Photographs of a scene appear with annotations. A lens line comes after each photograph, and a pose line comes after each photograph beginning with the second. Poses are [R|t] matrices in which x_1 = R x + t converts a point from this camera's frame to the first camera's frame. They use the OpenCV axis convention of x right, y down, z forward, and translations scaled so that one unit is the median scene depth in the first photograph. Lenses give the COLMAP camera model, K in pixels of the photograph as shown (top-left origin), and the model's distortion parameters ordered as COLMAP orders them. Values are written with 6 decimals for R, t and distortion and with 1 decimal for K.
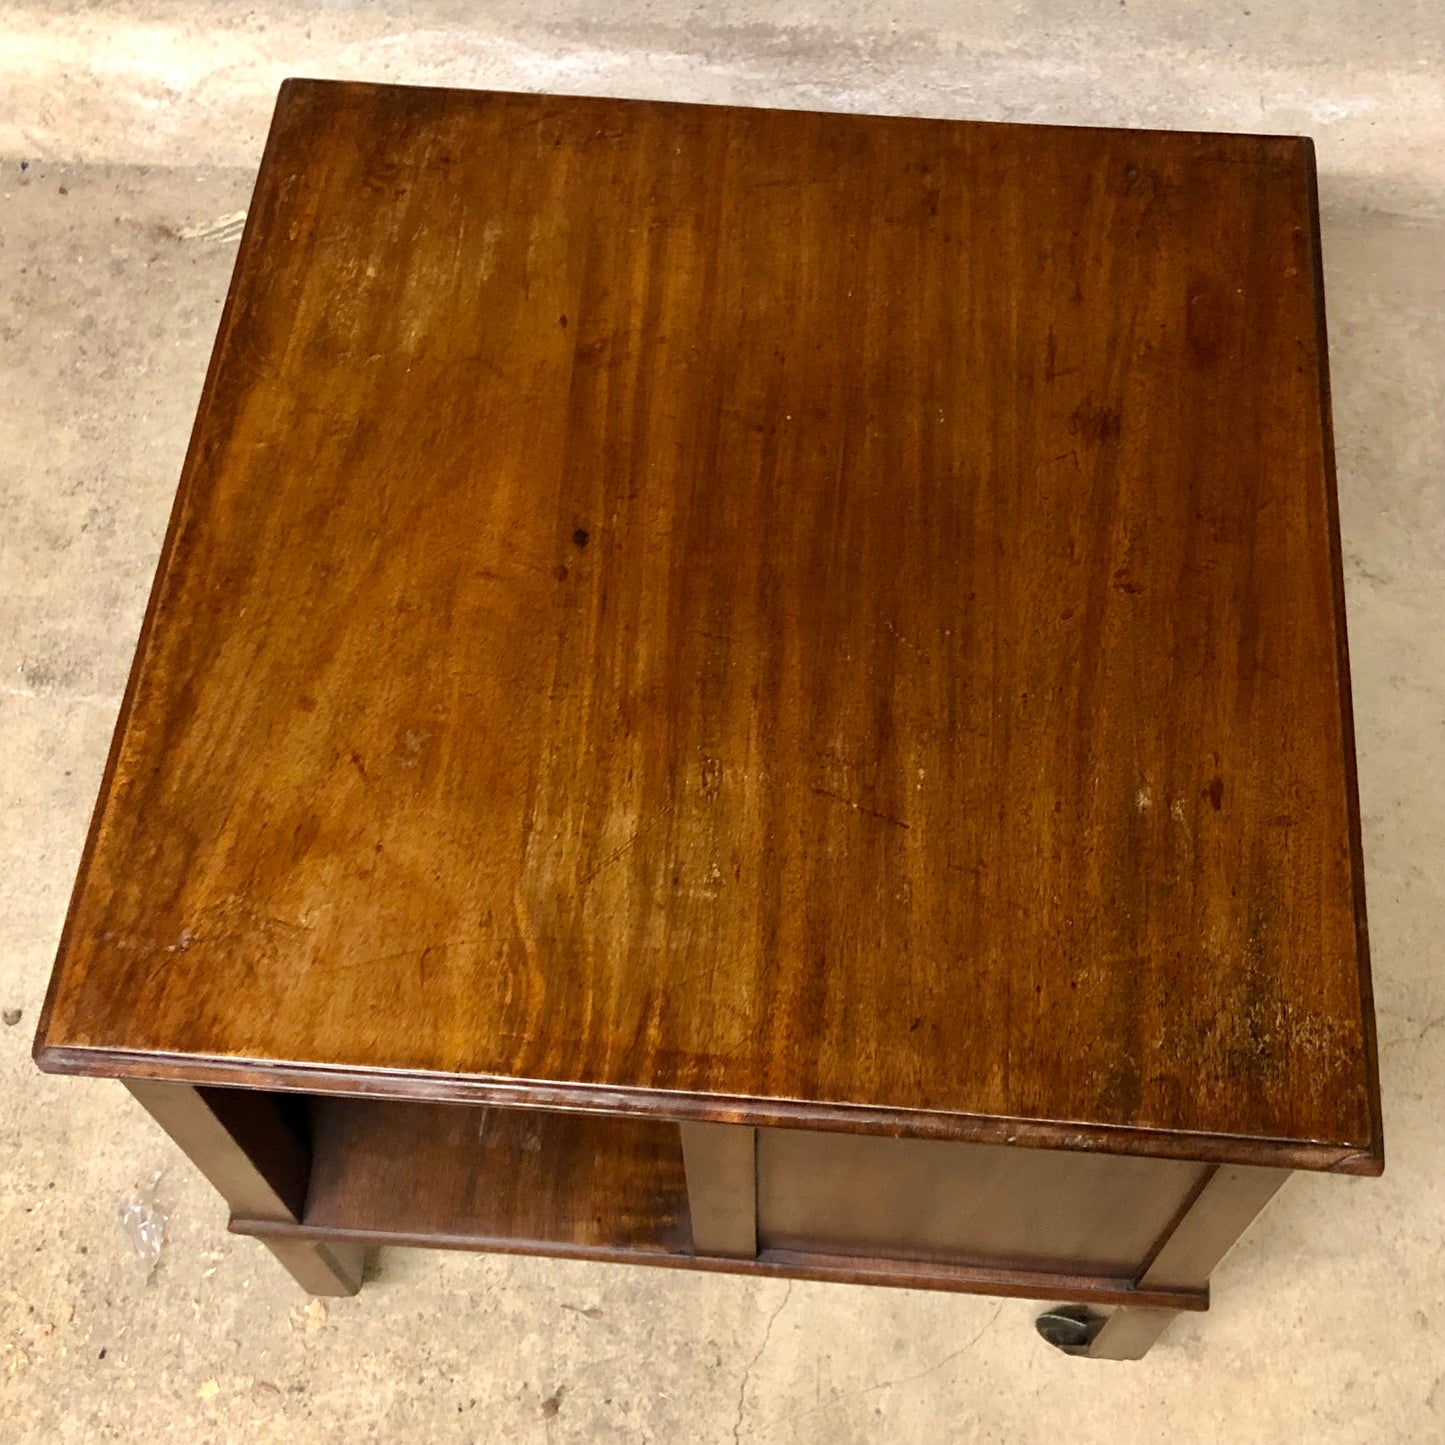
lens RADIAL K [[2017.1, 0, 763.4], [0, 2017.1, 691.5], [0, 0, 1]] dist [0.033516, -0.099058]
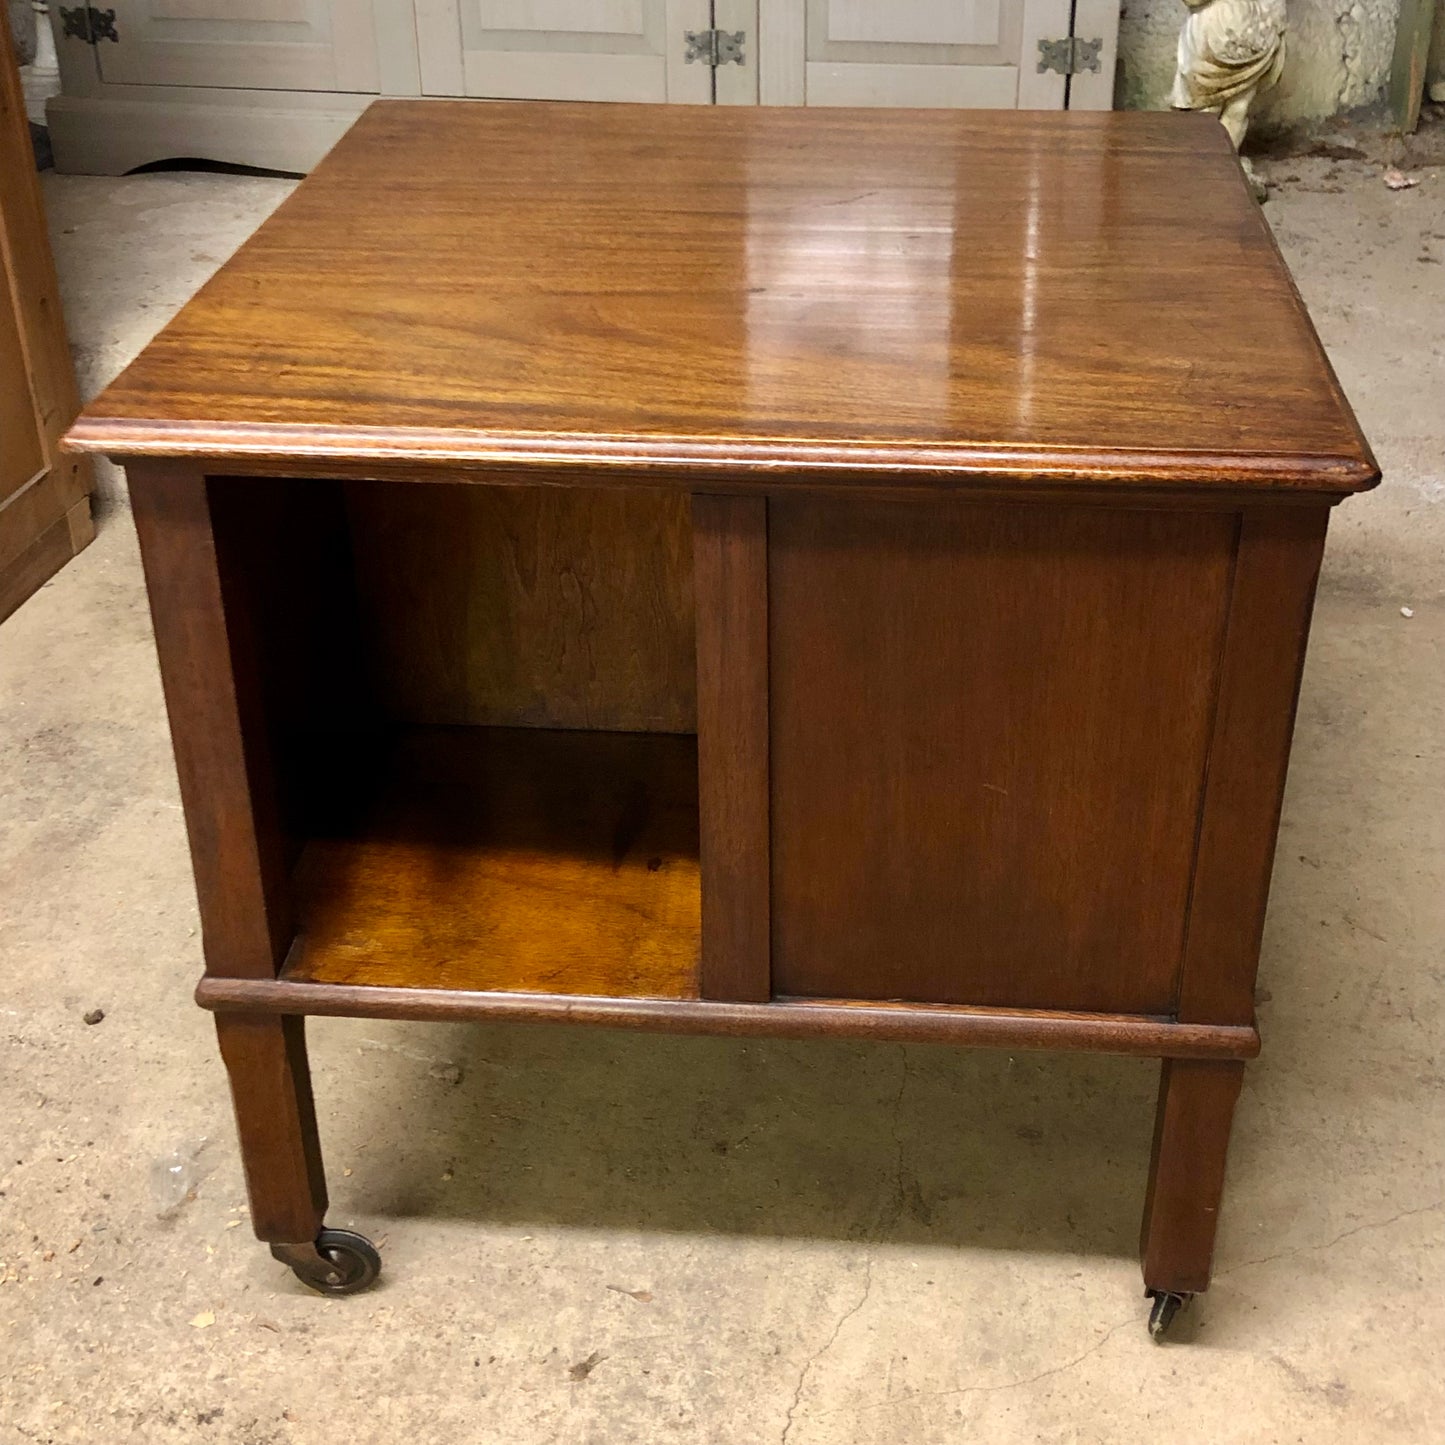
lens RADIAL K [[2017.1, 0, 763.4], [0, 2017.1, 691.5], [0, 0, 1]] dist [0.033516, -0.099058]
pose [[0.992747, 0.062049, -0.102975, 0.043608], [-0.106367, 0.852528, -0.511745, 0.533432], [0.056036, 0.518986, 0.852944, 0.112146]]
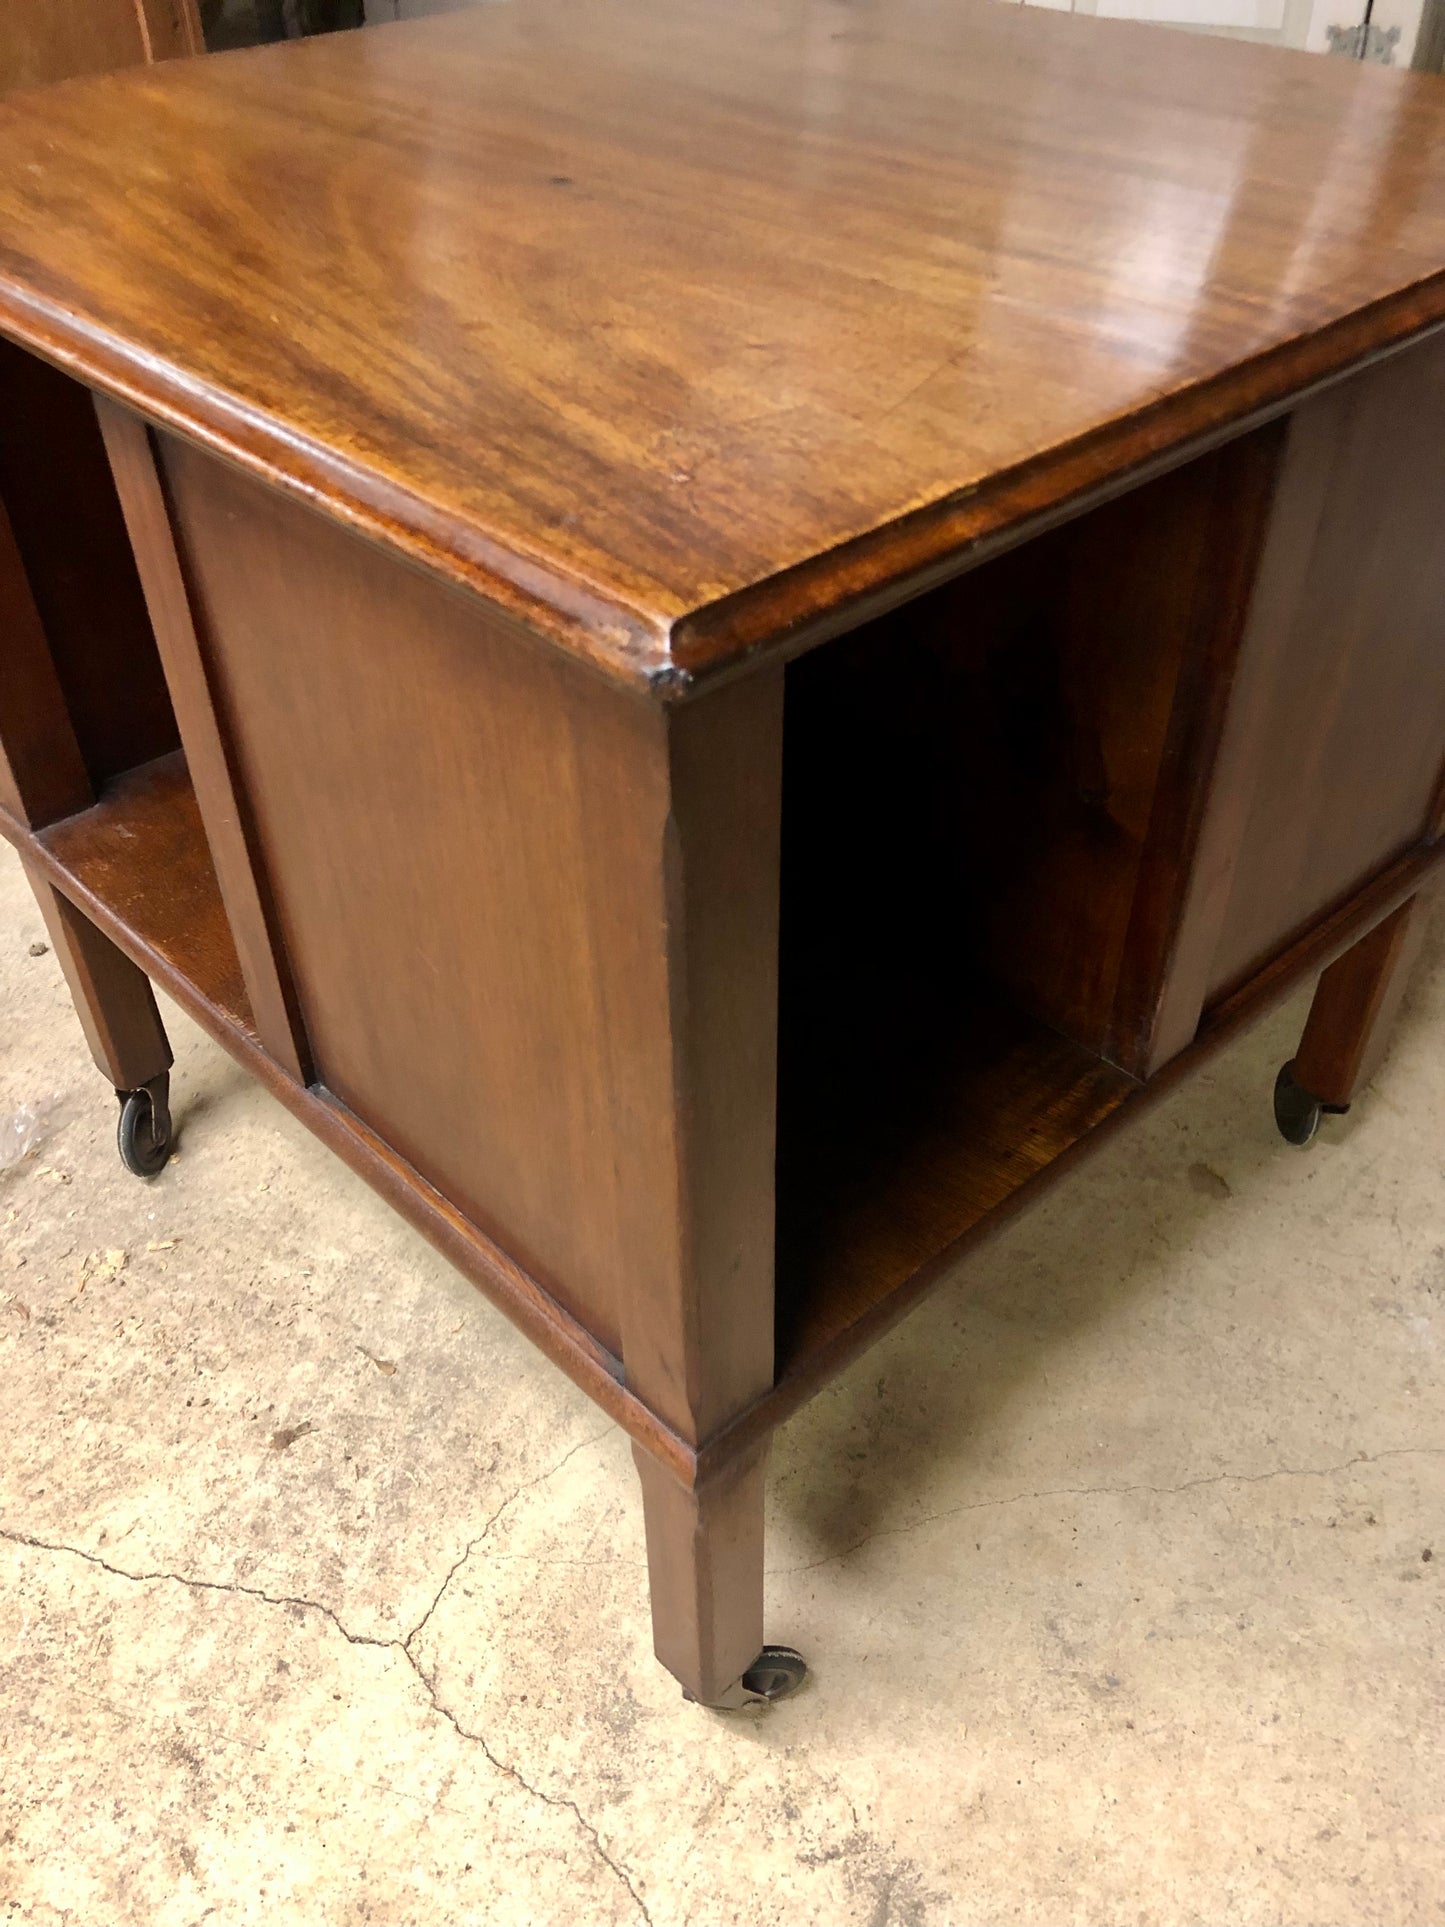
lens RADIAL K [[1603.8, 0, 719.5], [0, 1603.8, 959.9], [0, 0, 1]] dist [-0.026402, 0.072785]
pose [[0.917867, 0.248095, -0.309788, 0.199846], [-0.342698, 0.889136, -0.303306, 0.313814], [0.200195, 0.384559, 0.901131, 0.385945]]
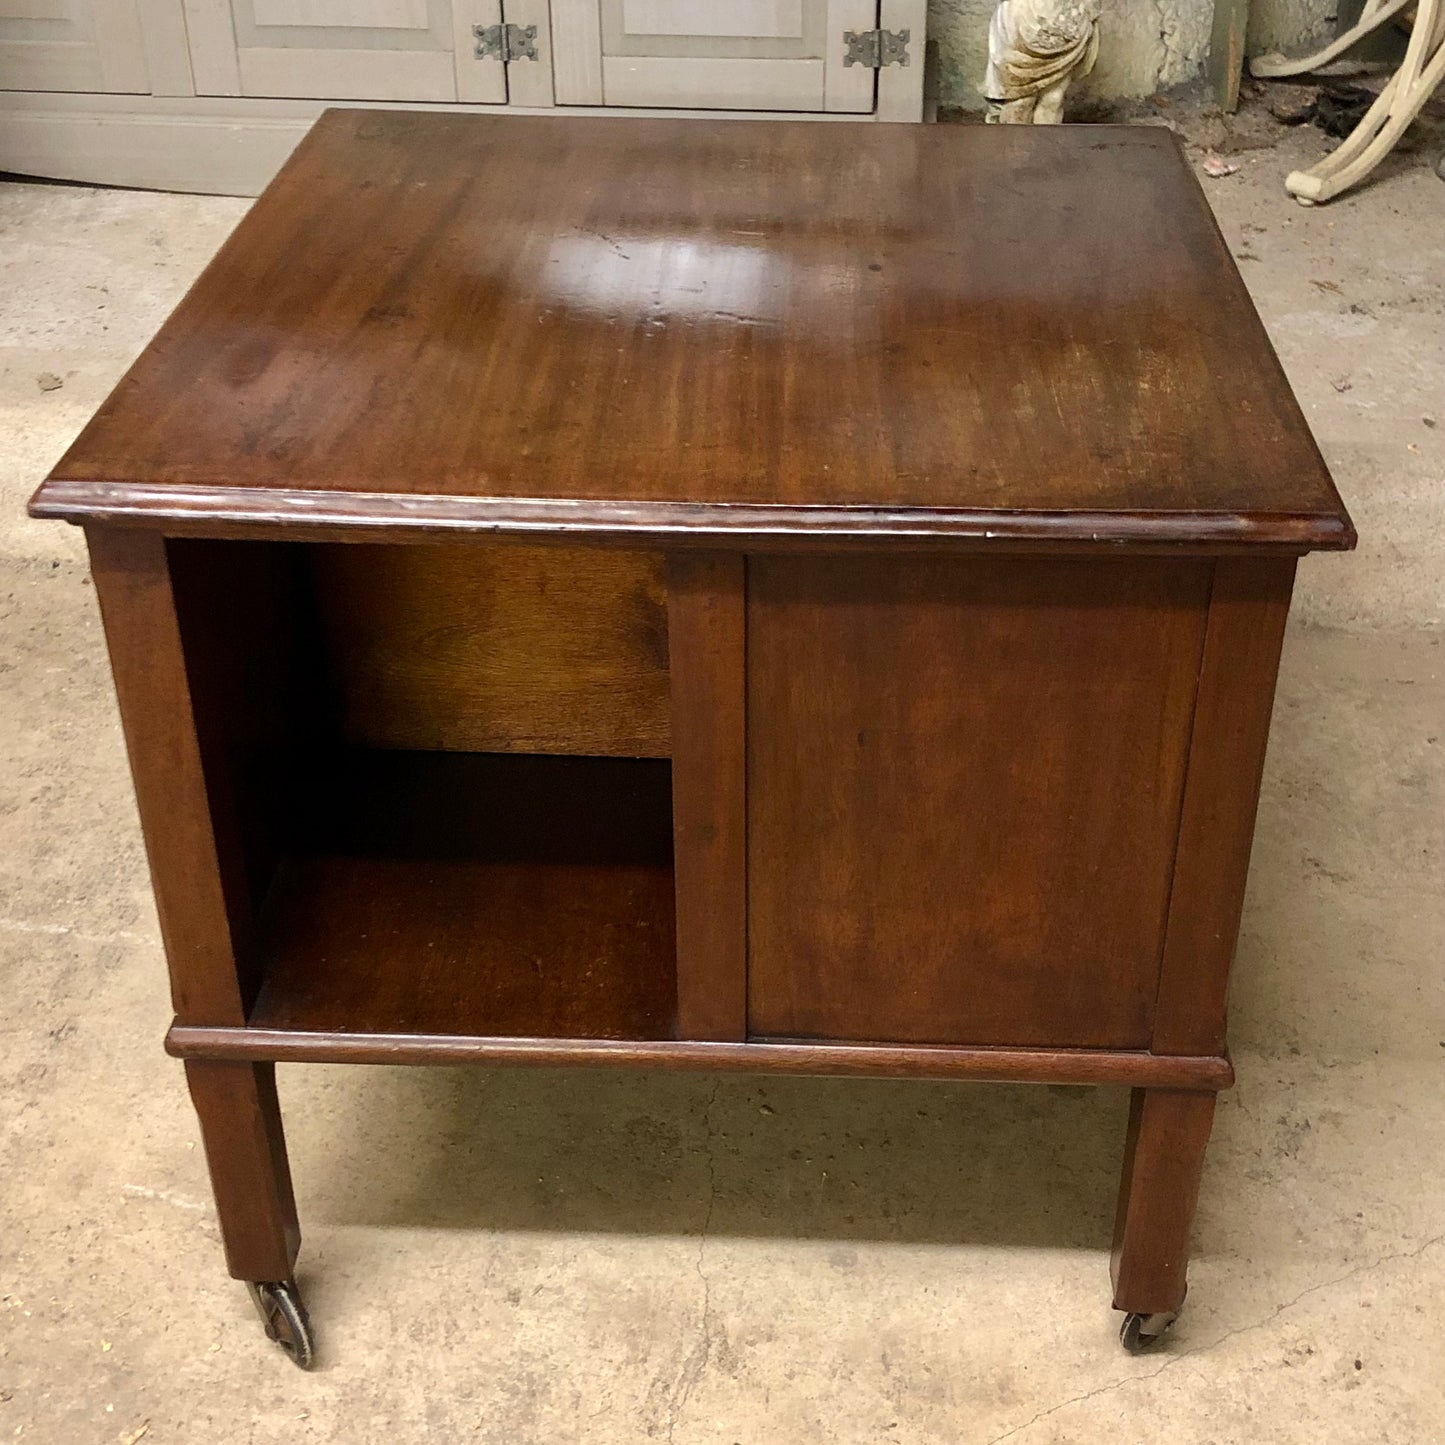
lens RADIAL K [[2014.0, 0, 757.0], [0, 2014.0, 694.9], [0, 0, 1]] dist [0.023208, -0.088444]
pose [[0.998876, 0.031061, -0.035813, 0.069959], [-0.044566, 0.872822, -0.486000, 0.425170], [0.016162, 0.487049, 0.873225, 0.133173]]
